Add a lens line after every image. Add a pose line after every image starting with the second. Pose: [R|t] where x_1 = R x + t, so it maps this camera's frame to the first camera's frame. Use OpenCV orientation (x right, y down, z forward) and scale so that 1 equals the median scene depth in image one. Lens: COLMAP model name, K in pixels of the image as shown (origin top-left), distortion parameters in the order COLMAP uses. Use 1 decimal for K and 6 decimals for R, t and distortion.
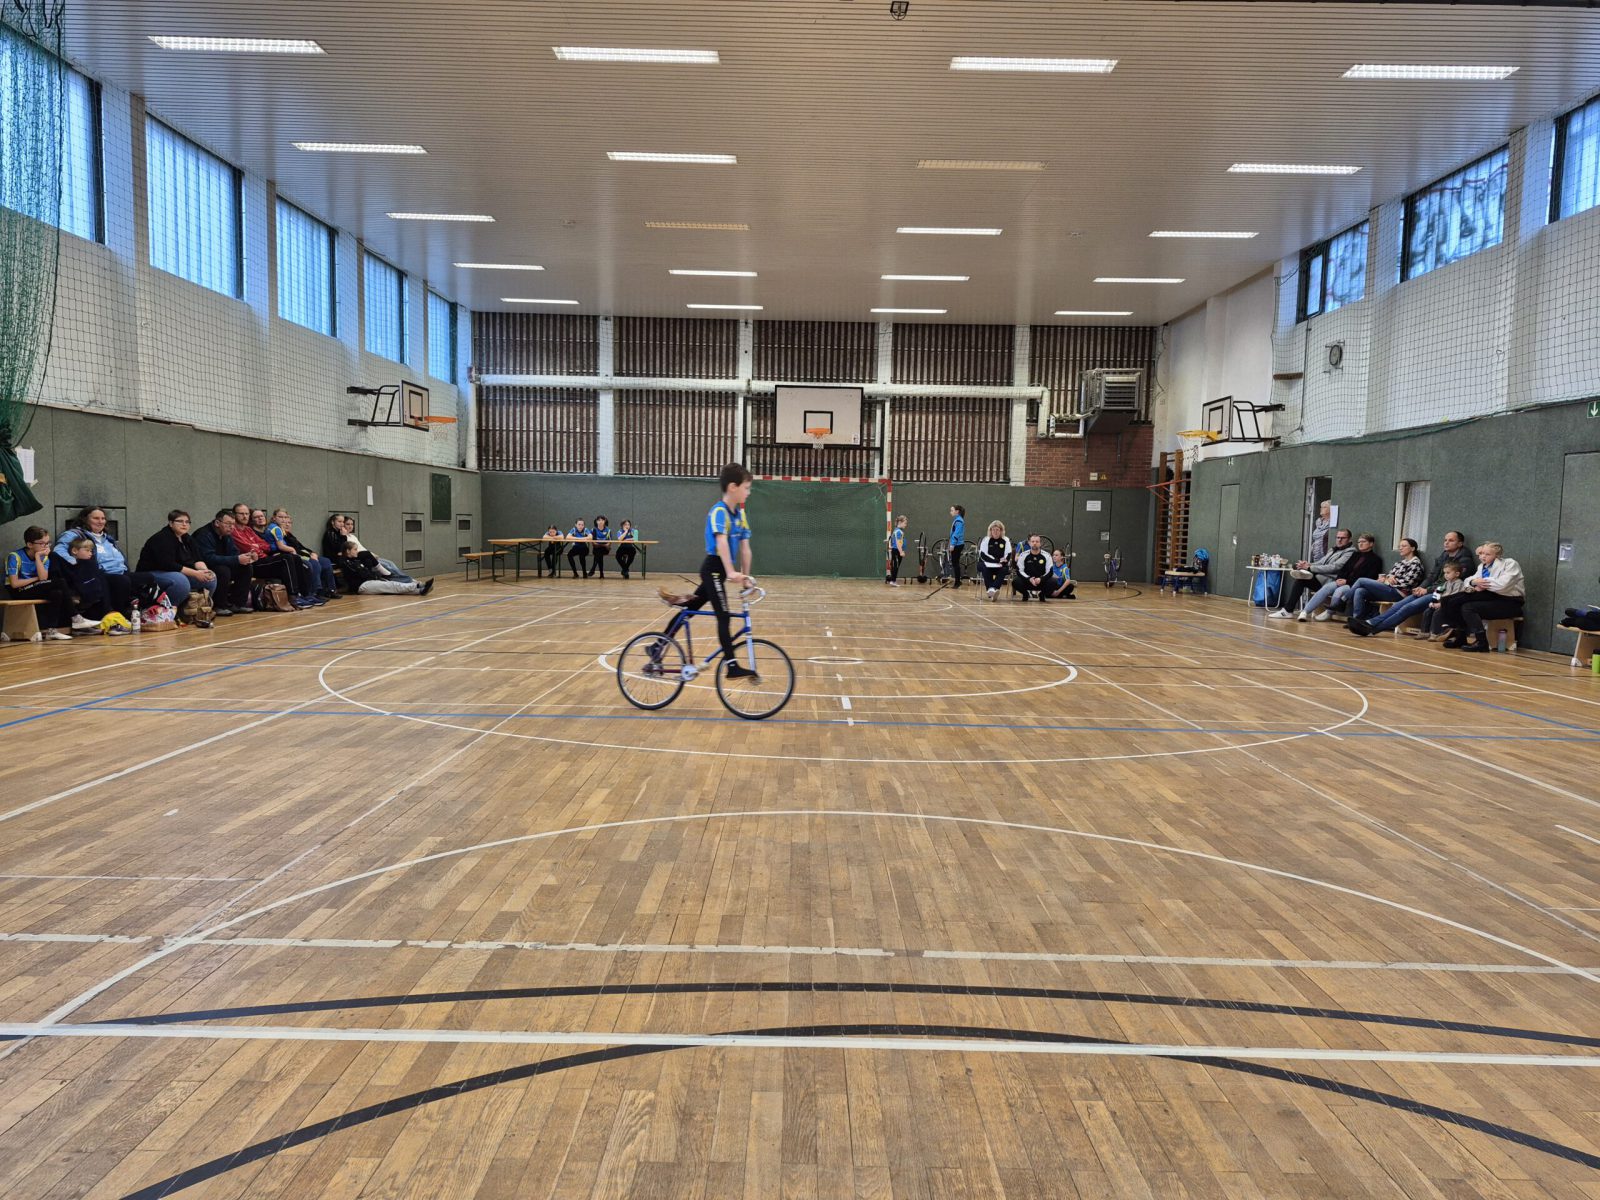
lens RADIAL K [[1104.8, 0, 803.9], [0, 1104.8, 612.6], [0, 0, 1]] dist [0.139144, -0.171795]
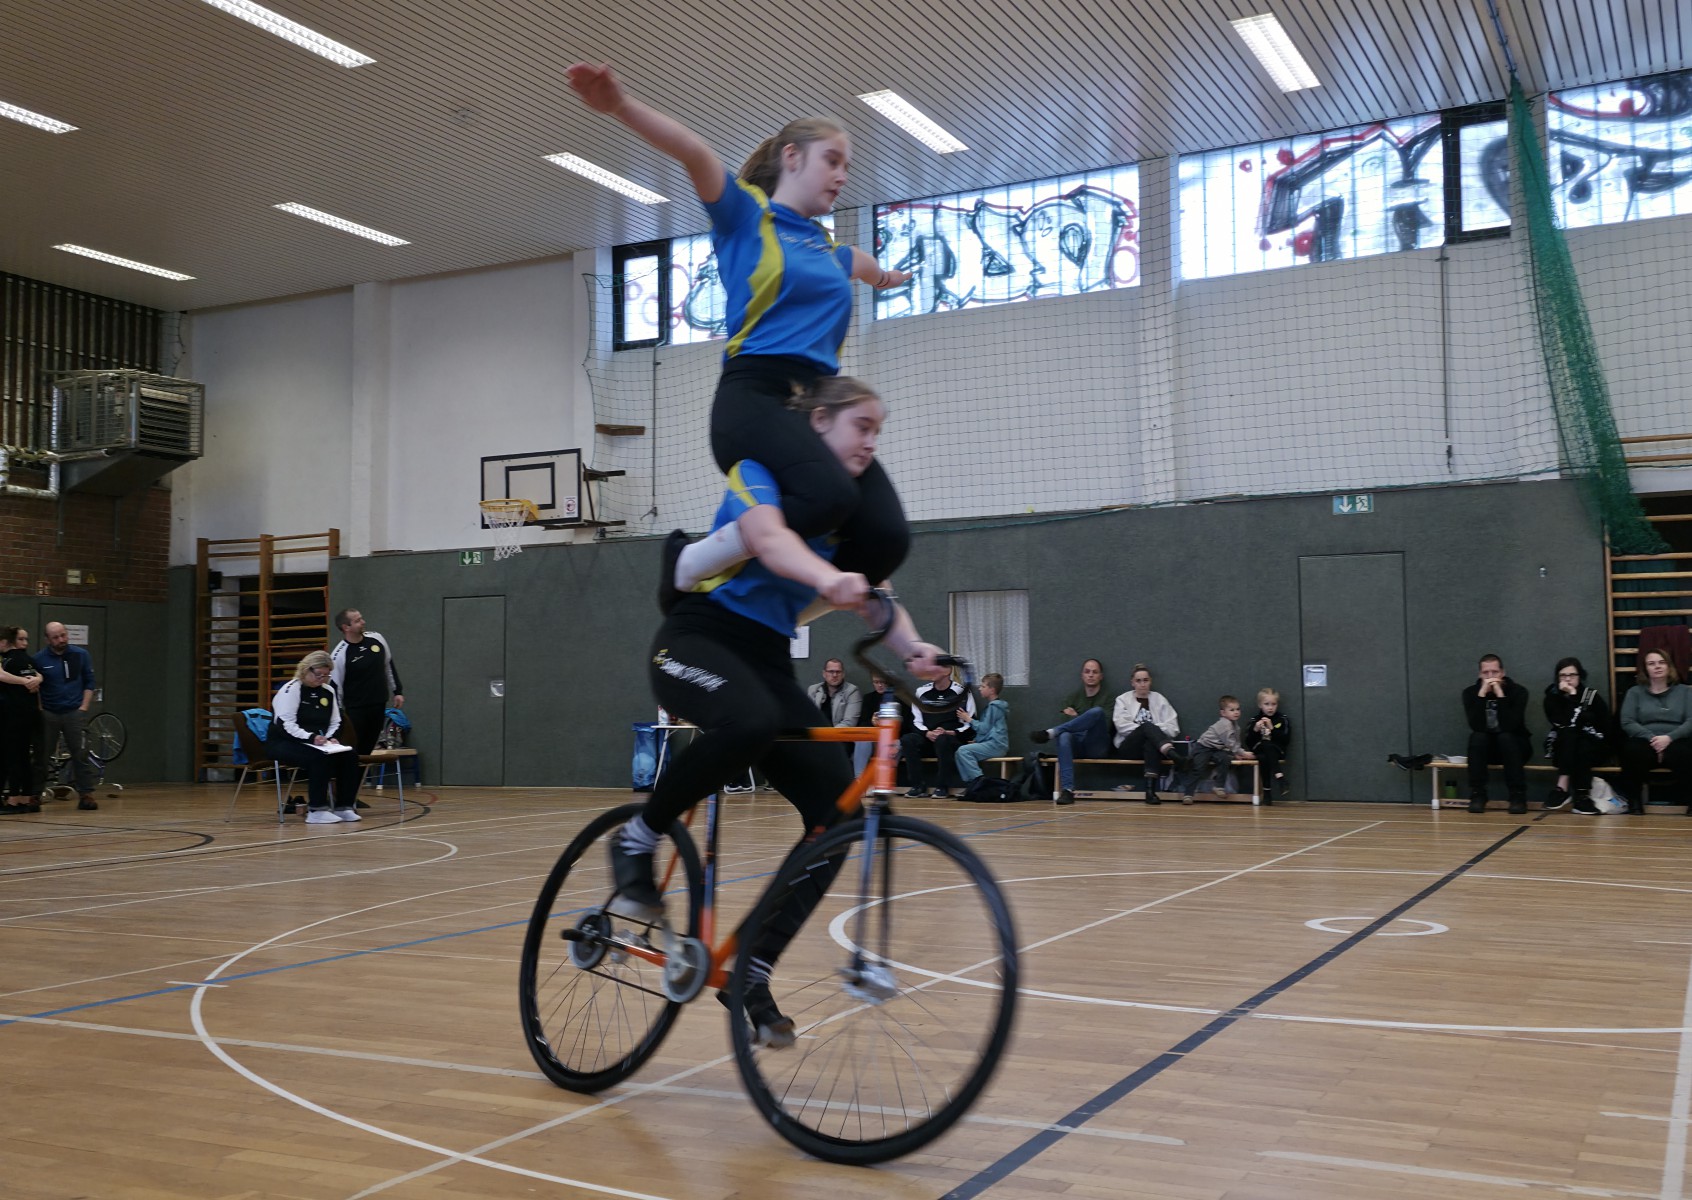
lens RADIAL K [[1627.3, 0, 877.1], [0, 1627.3, 595.8], [0, 0, 1]] dist [0.133306, -0.227920]
pose [[0.446146, 0.035141, 0.894270, -0.246083], [0.090306, 0.992361, -0.084049, -0.018002], [-0.890392, 0.118256, 0.439565, 0.349812]]
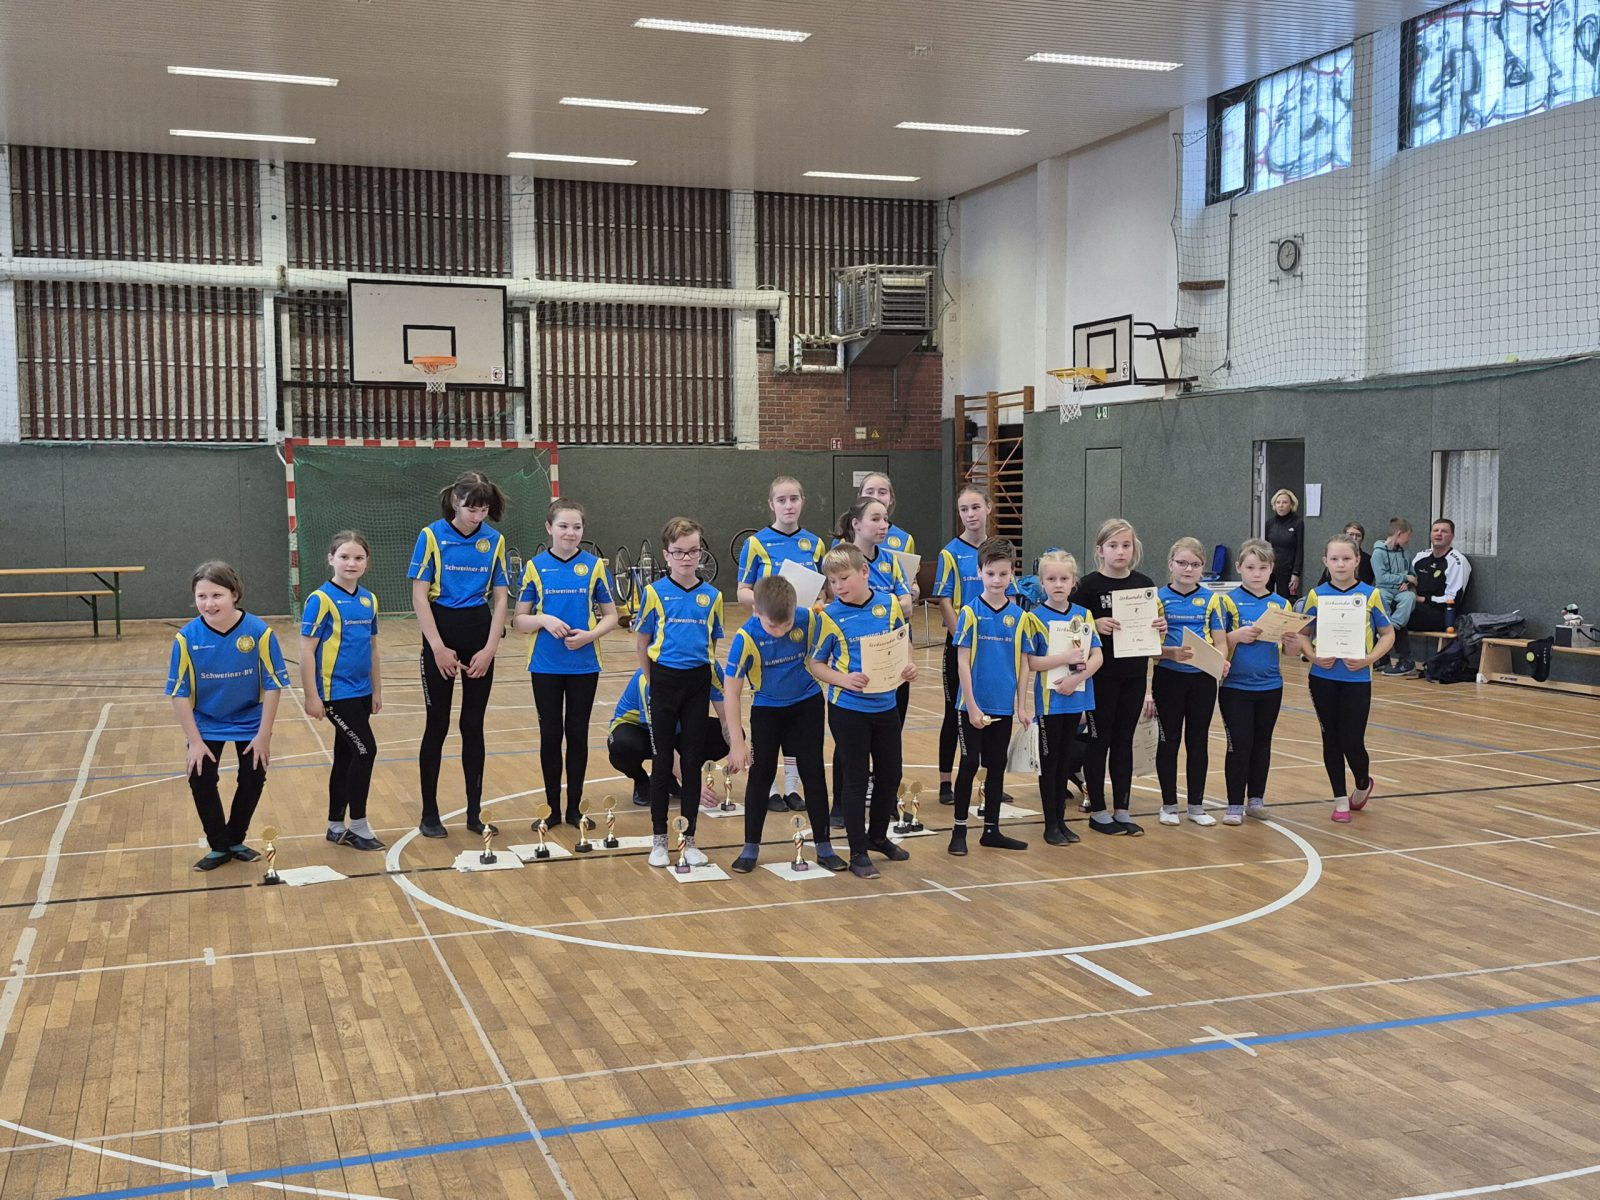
lens RADIAL K [[1696.4, 0, 796.9], [0, 1696.4, 601.0], [0, 0, 1]] dist [0.153297, -0.278527]
pose [[0.942213, -0.049187, 0.331385, -0.100061], [0.052872, 0.998599, -0.002107, -0.026291], [-0.330817, 0.019506, 0.943493, 0.100646]]
